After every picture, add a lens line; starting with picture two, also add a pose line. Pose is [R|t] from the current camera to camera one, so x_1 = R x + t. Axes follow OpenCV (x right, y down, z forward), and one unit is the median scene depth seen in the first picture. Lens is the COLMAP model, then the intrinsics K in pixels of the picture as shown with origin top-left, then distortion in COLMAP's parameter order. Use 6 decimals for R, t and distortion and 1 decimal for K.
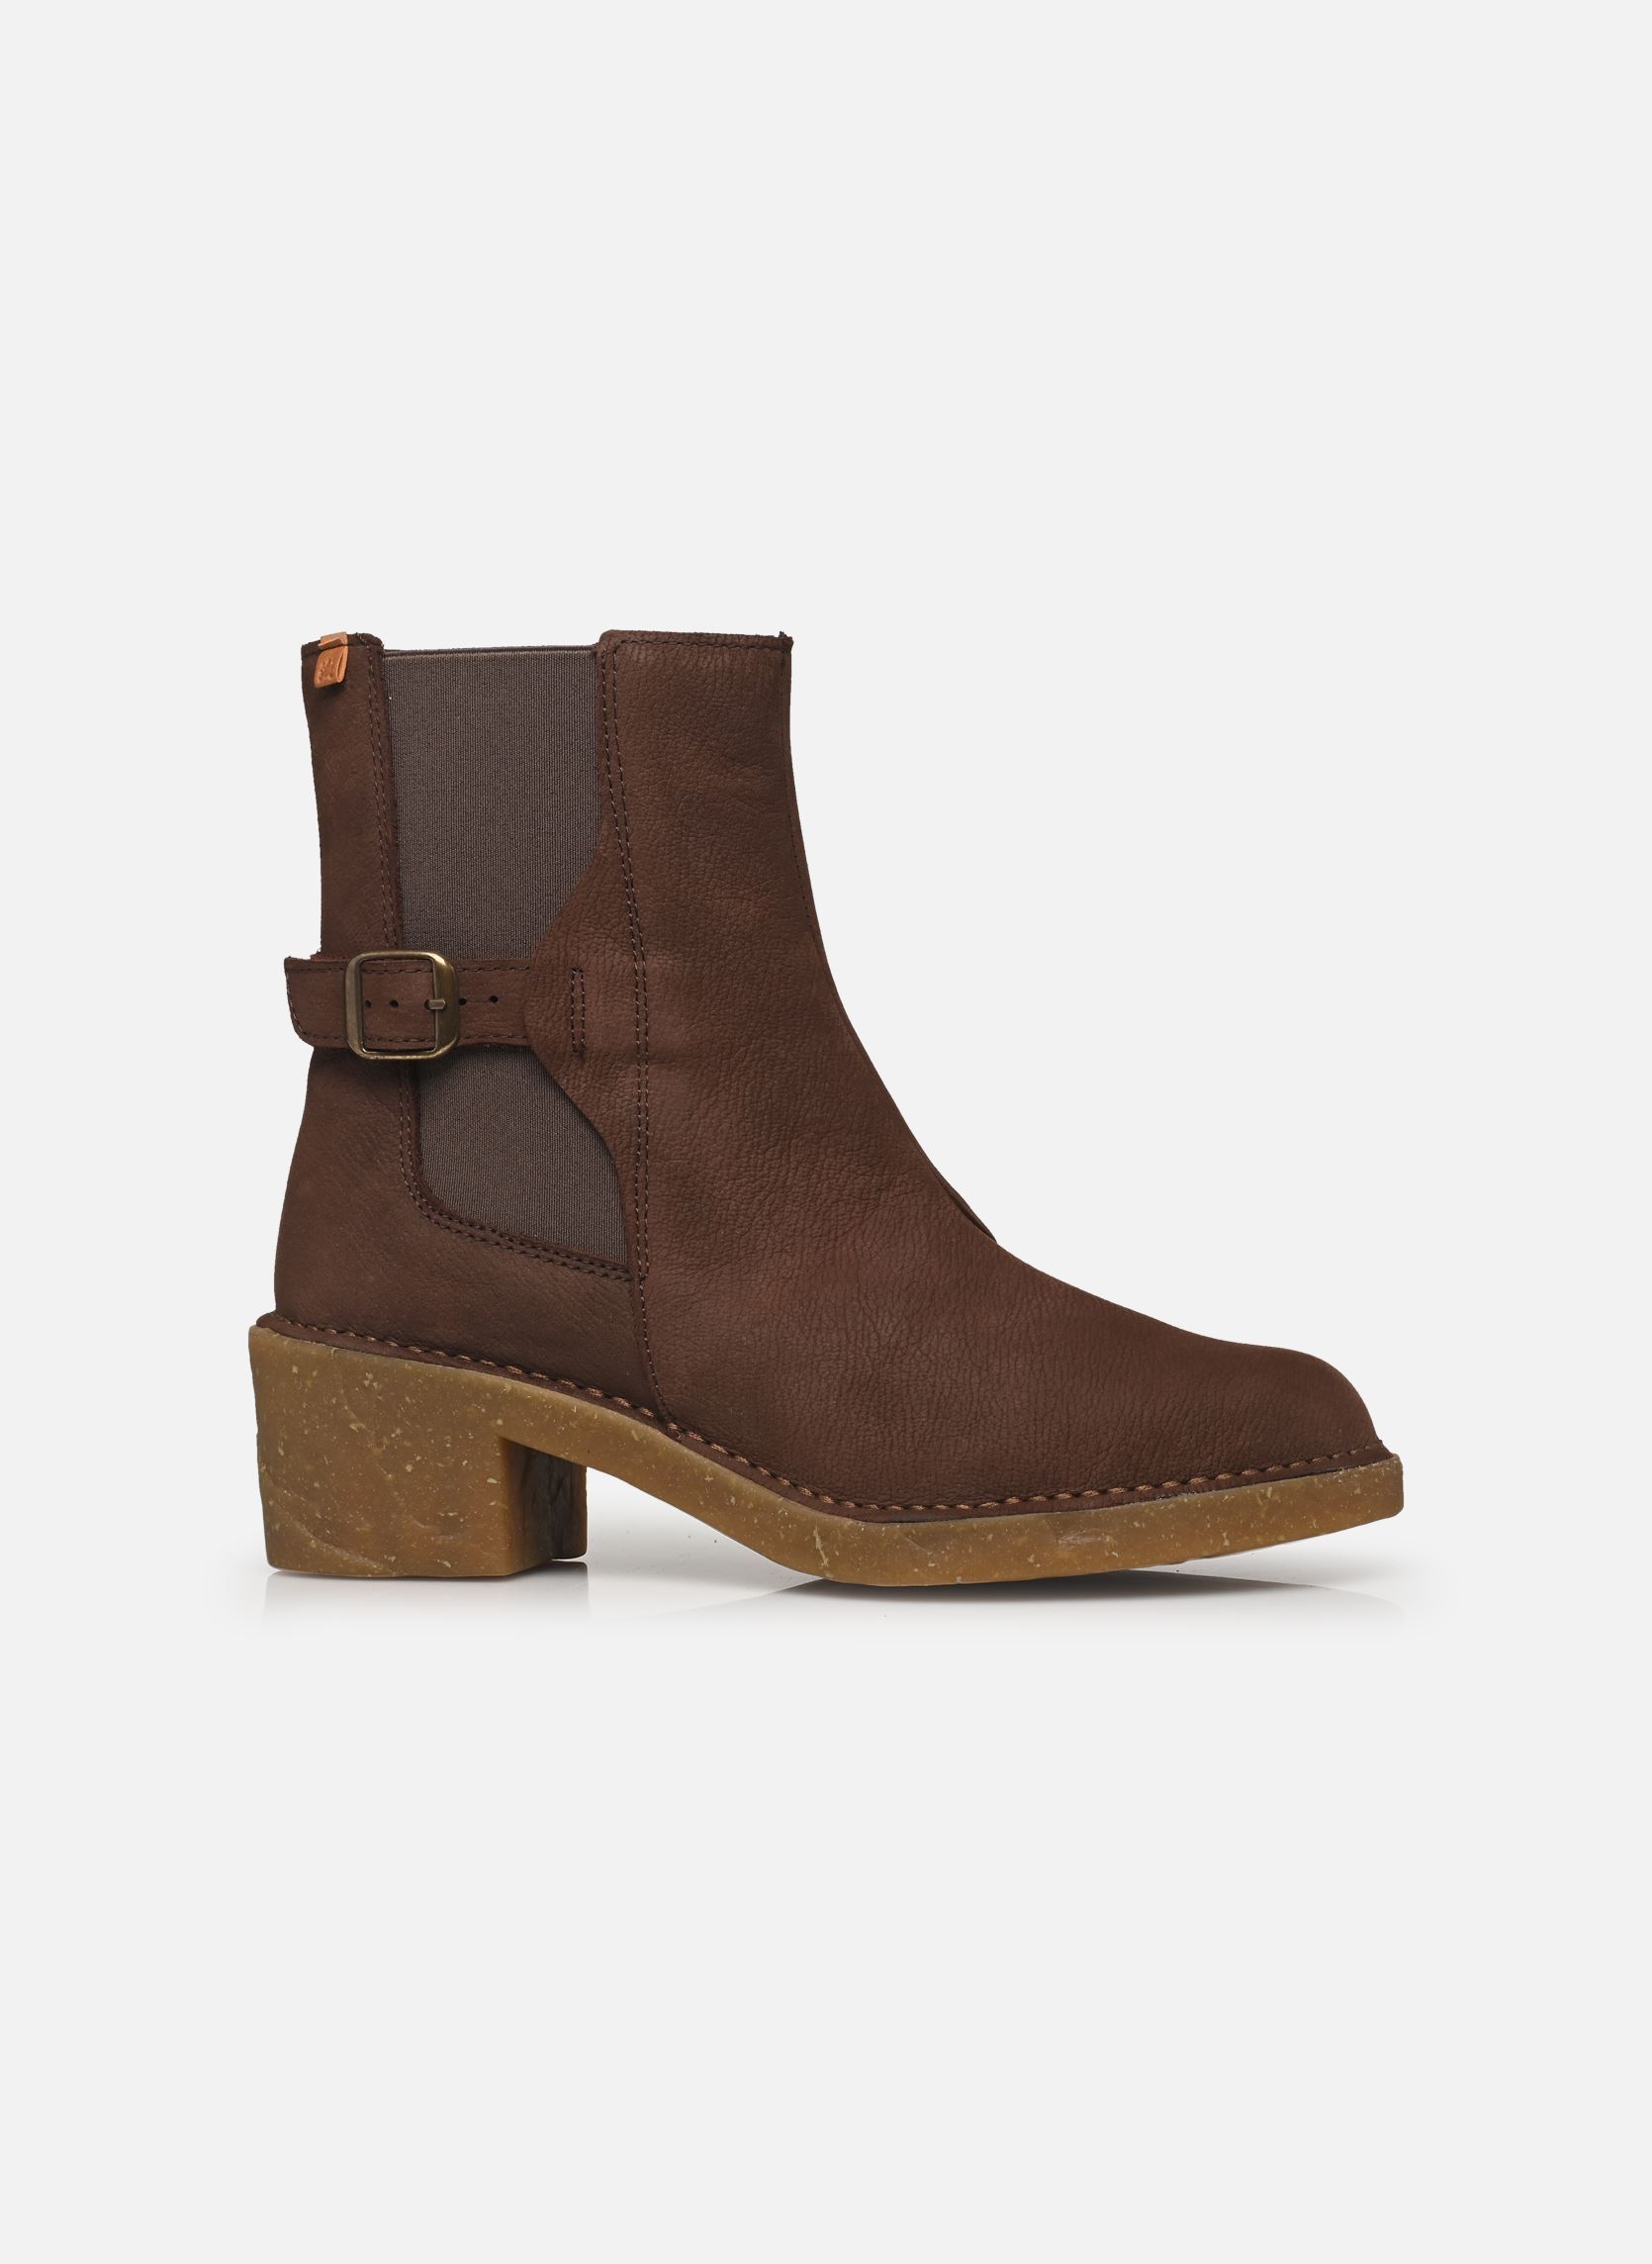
lens RADIAL K [[7596.1, 0, 823.9], [0, 7596.1, 1128.8], [0, 0, 1]] dist [-0.756001, 0.000000]
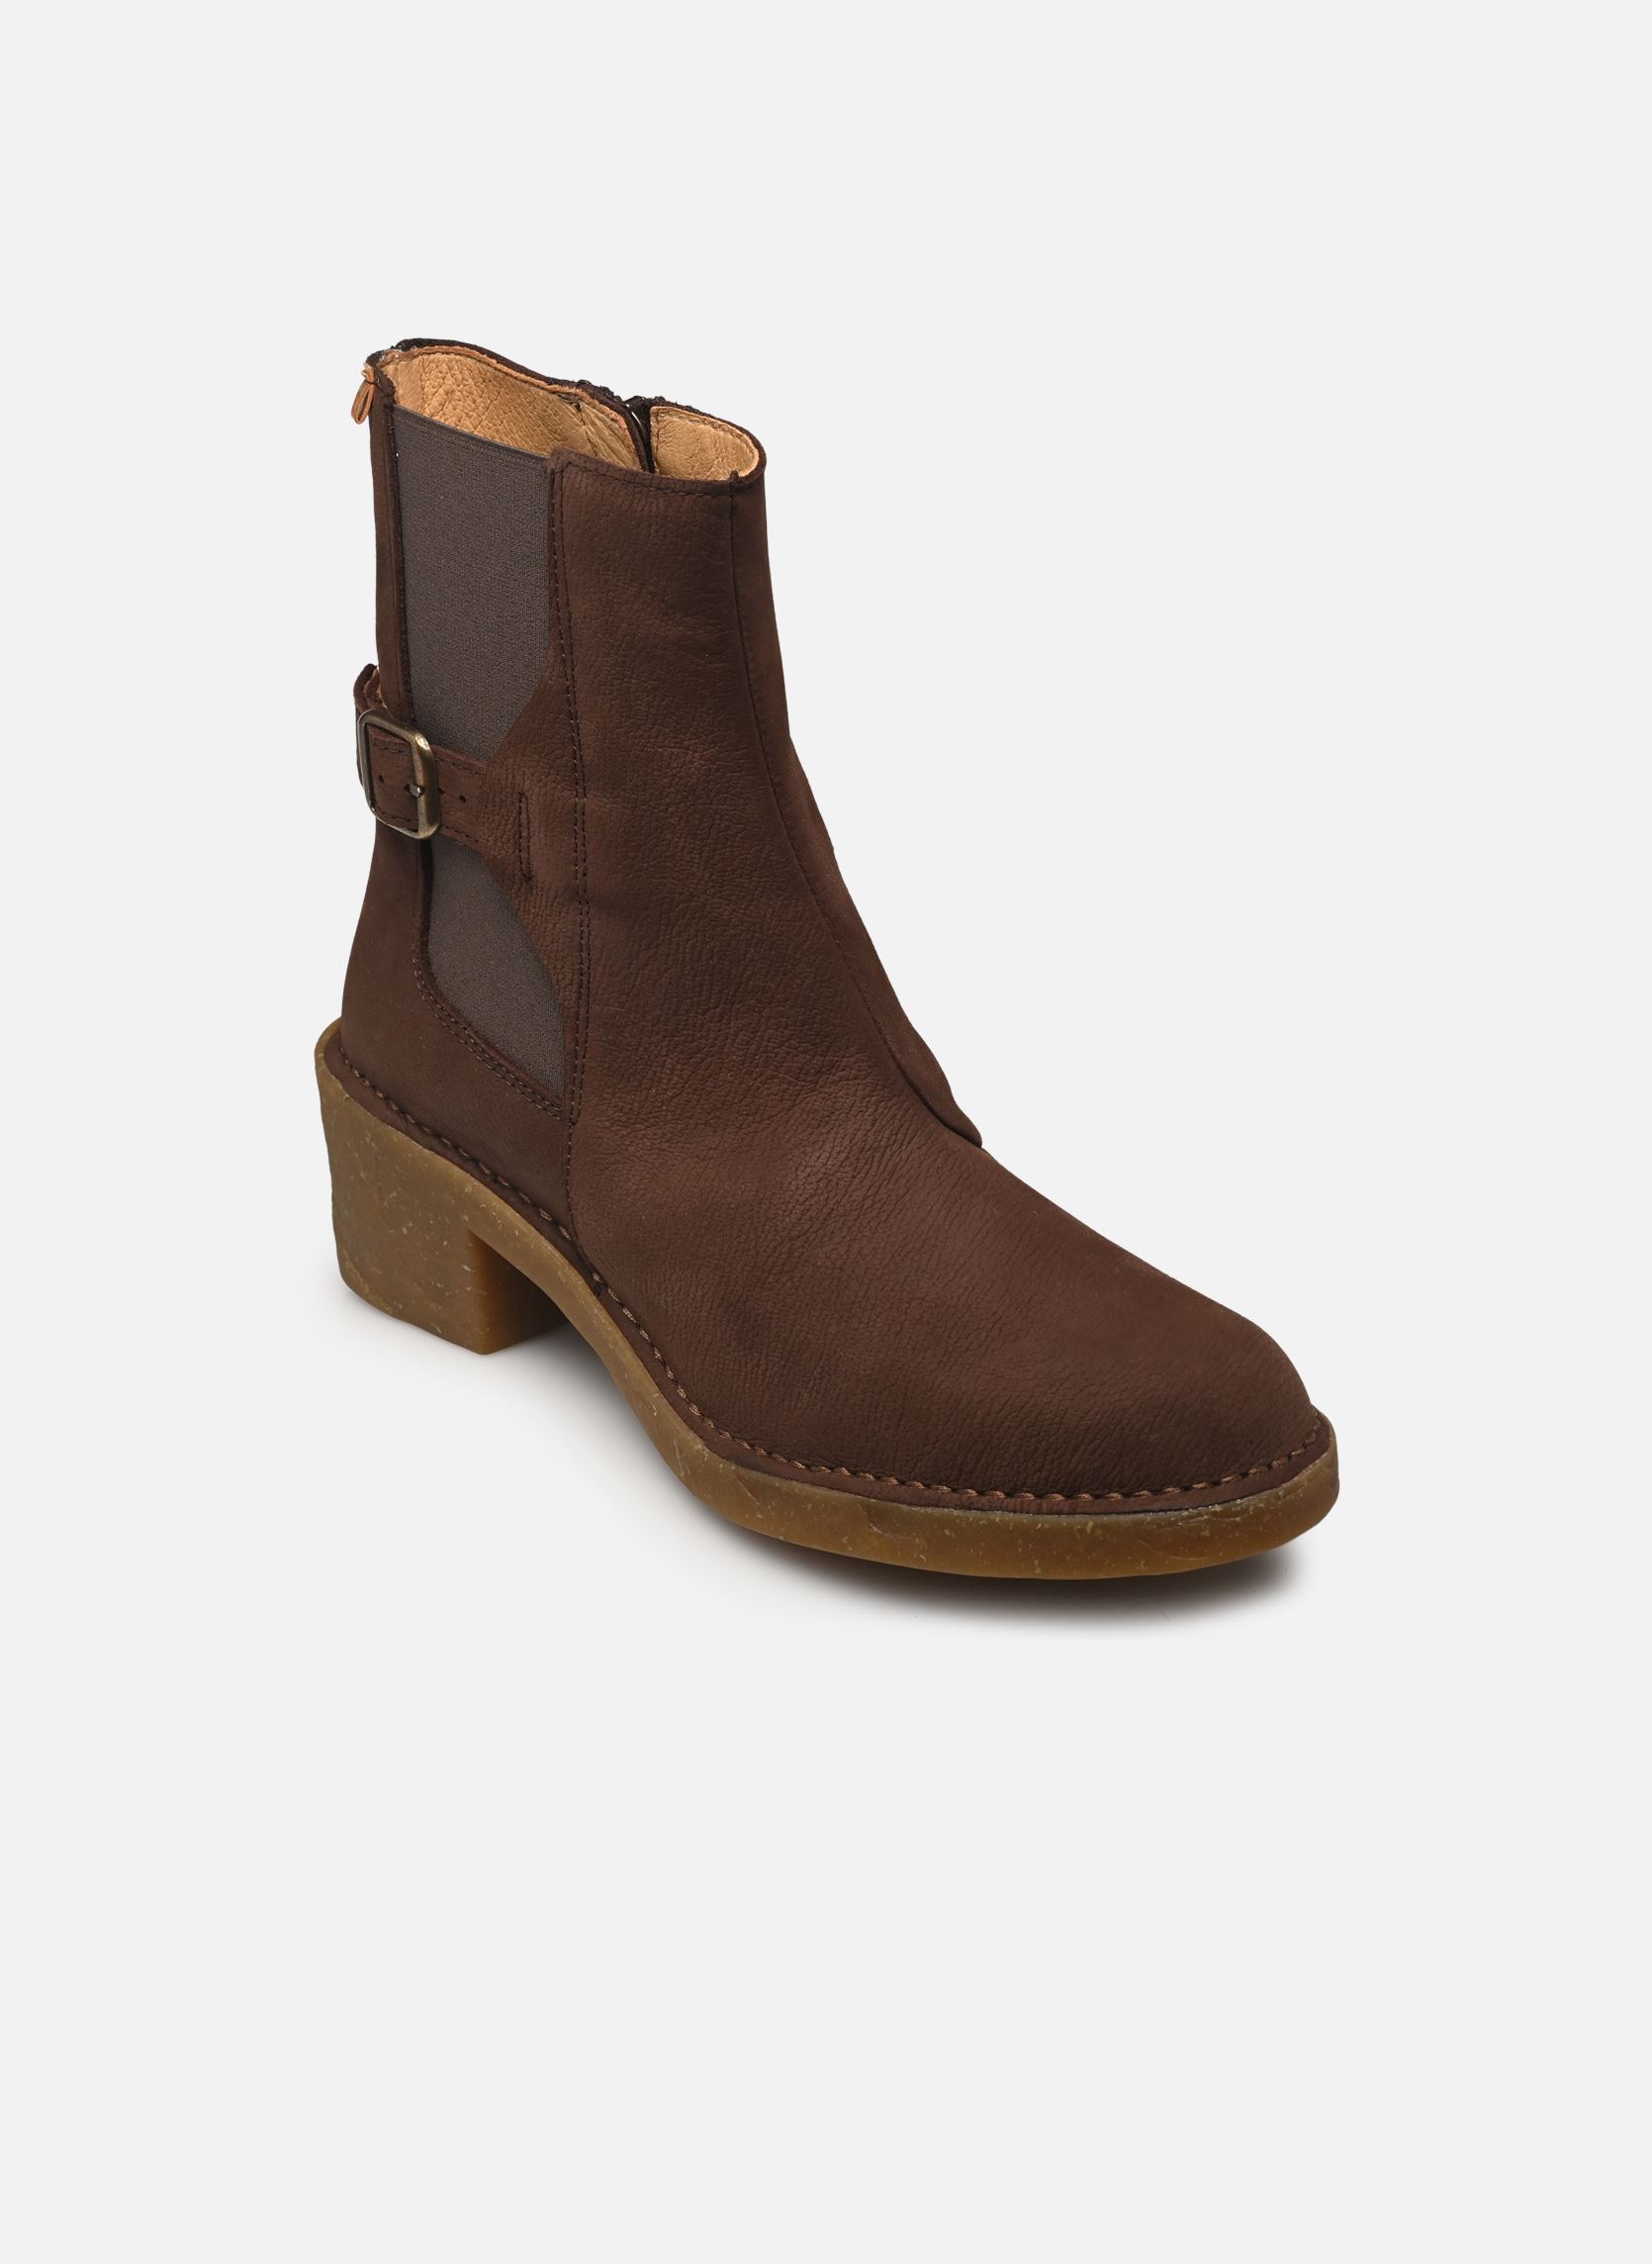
lens RADIAL K [[7596.1, 0, 827.5], [0, 7596.1, 1135.1], [0, 0, 1]] dist [-0.756001, 0.000000]
pose [[0.846751, 0.220843, -0.483985, 0.453638], [-0.008367, 0.915180, 0.402958, -0.354467], [0.531924, -0.337156, 0.776777, 0.289715]]
